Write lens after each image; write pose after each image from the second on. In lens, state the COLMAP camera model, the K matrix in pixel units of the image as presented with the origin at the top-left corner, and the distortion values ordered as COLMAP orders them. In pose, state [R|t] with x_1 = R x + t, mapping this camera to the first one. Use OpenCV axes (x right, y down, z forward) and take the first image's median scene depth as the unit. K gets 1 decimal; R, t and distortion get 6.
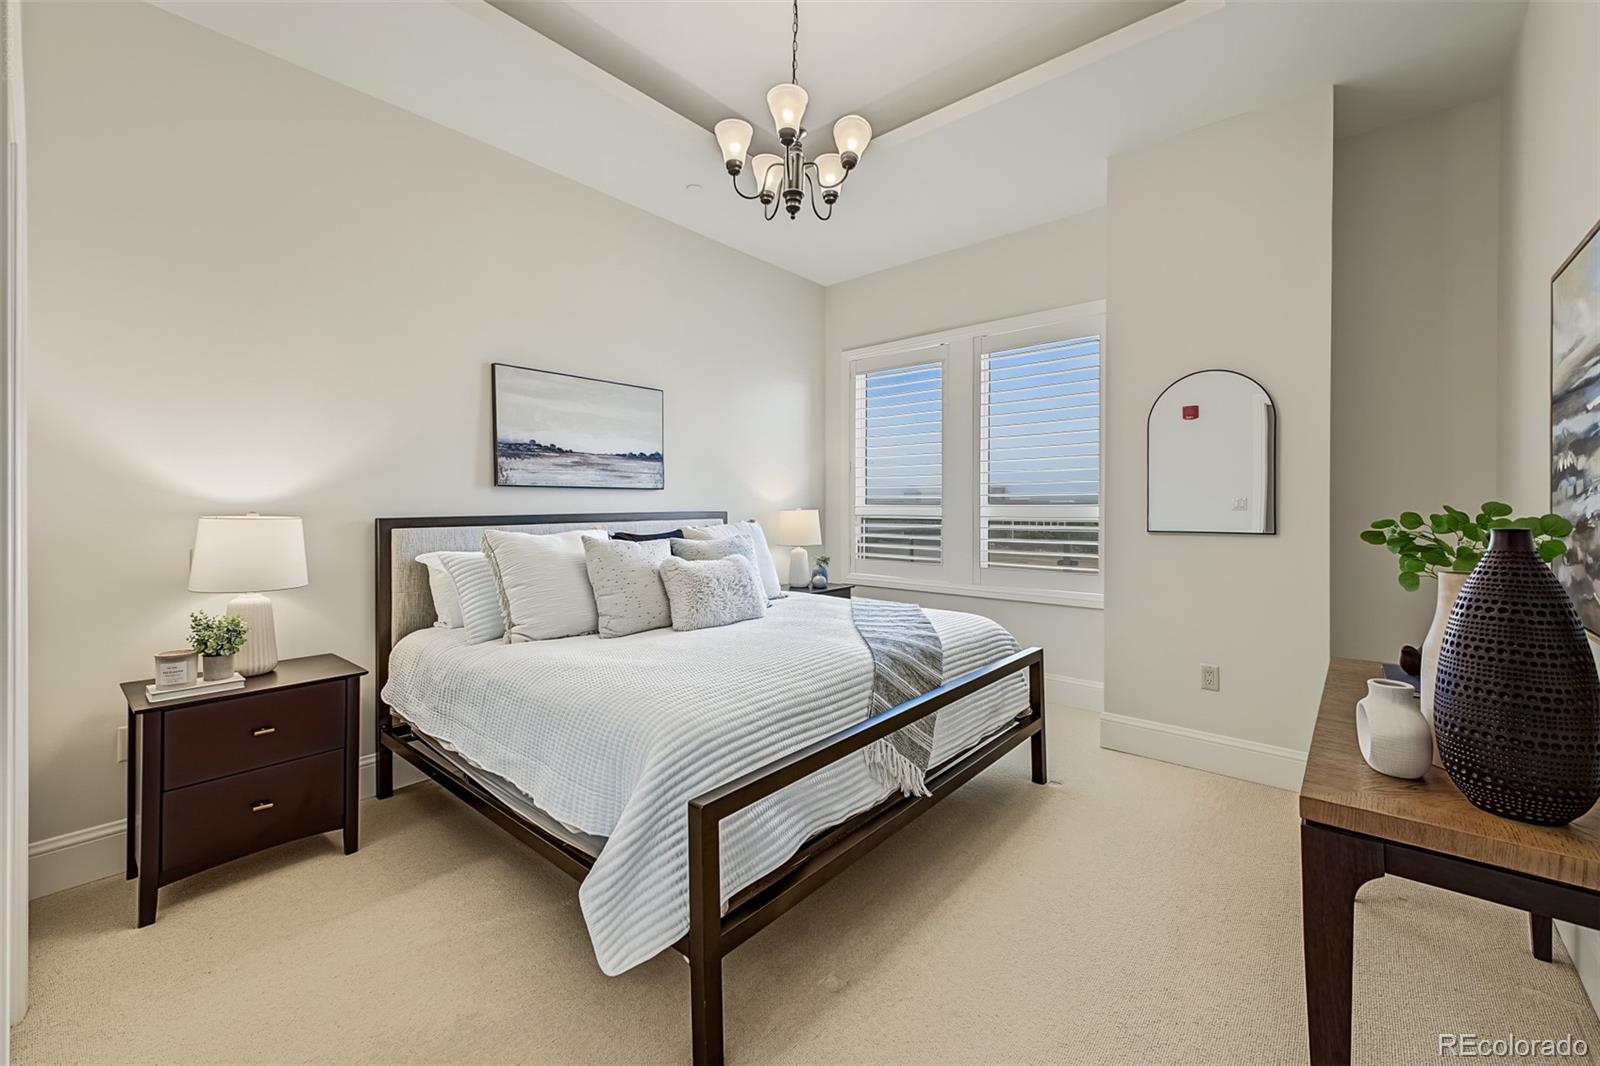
lens RADIAL K [[645.6, 0, 802.4], [0, 645.6, 511.5], [0, 0, 1]] dist [0.006586, -0.000423]
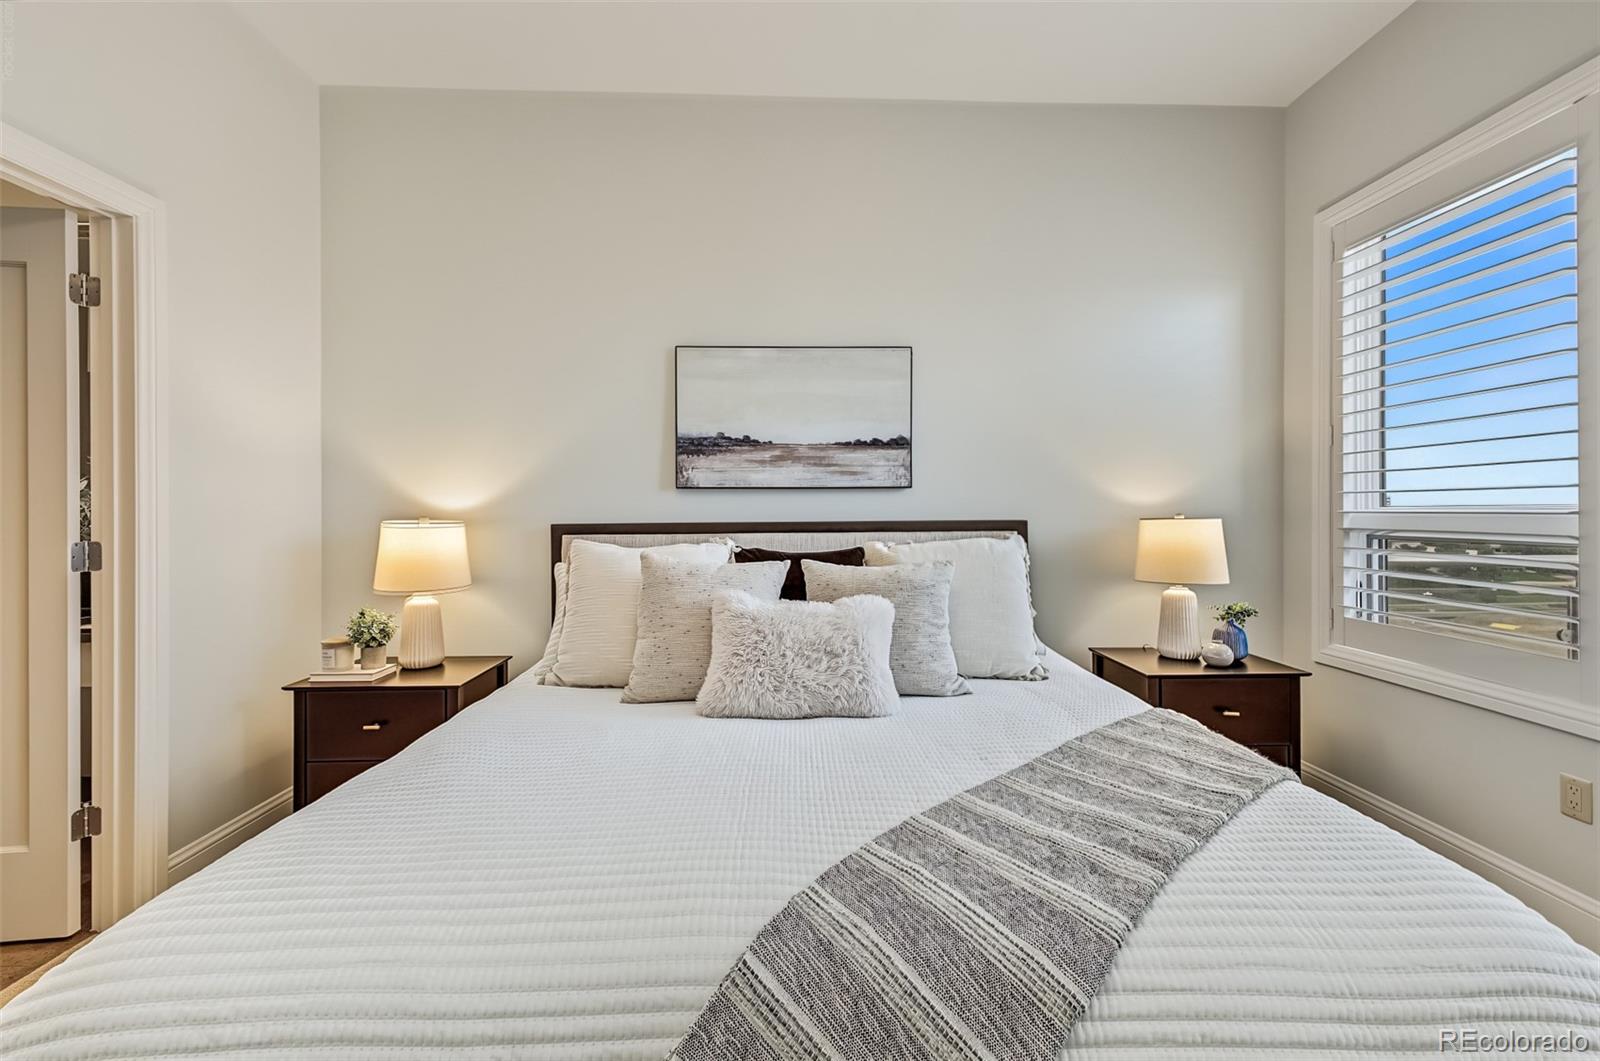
lens RADIAL K [[645.6, 0, 802.4], [0, 645.6, 509.0], [0, 0, 1]] dist [0.006586, -0.000423]
pose [[0.661980, -0.002777, -0.749516, 0.276514], [-0.006029, 0.999941, -0.009030, -0.005628], [0.749497, 0.010496, 0.661924, 0.535466]]
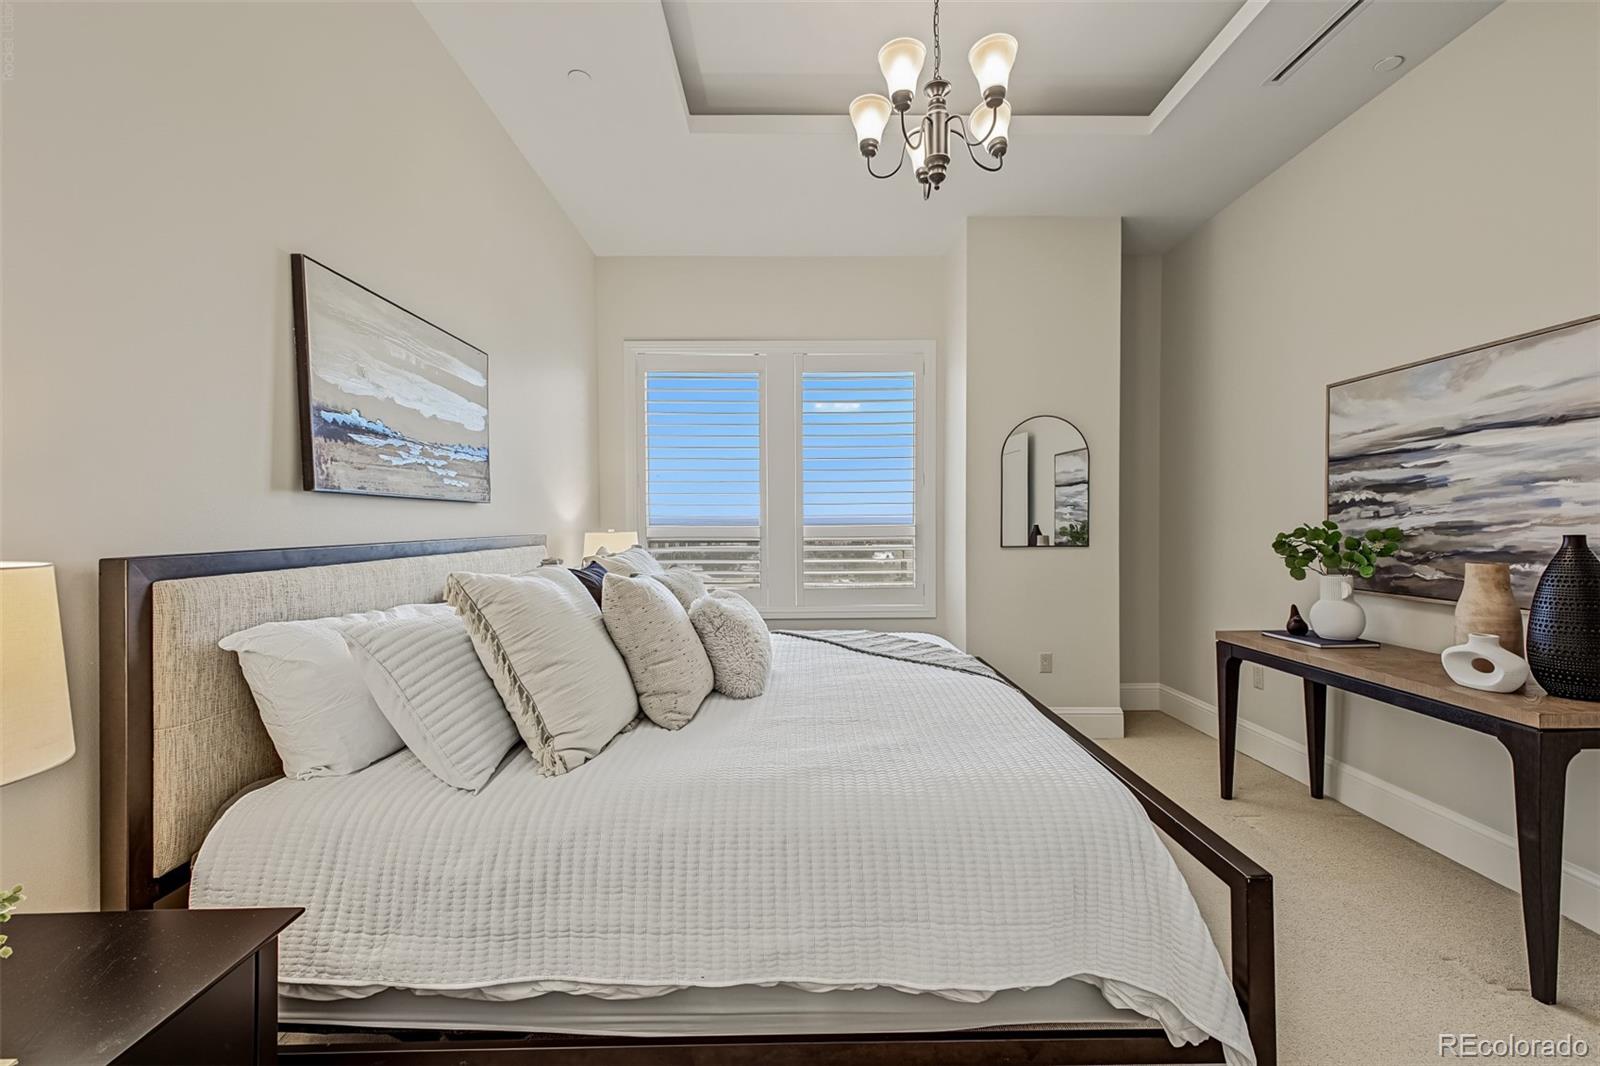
lens RADIAL K [[659.5, 0, 800.0], [0, 659.5, 533.0], [0, 0, 1]] dist [-0.013999, -0.000119]
pose [[0.757136, -0.011250, 0.653160, -0.503848], [0.011201, 0.999928, 0.004238, -0.002680], [-0.653161, 0.004107, 0.757208, 0.325547]]
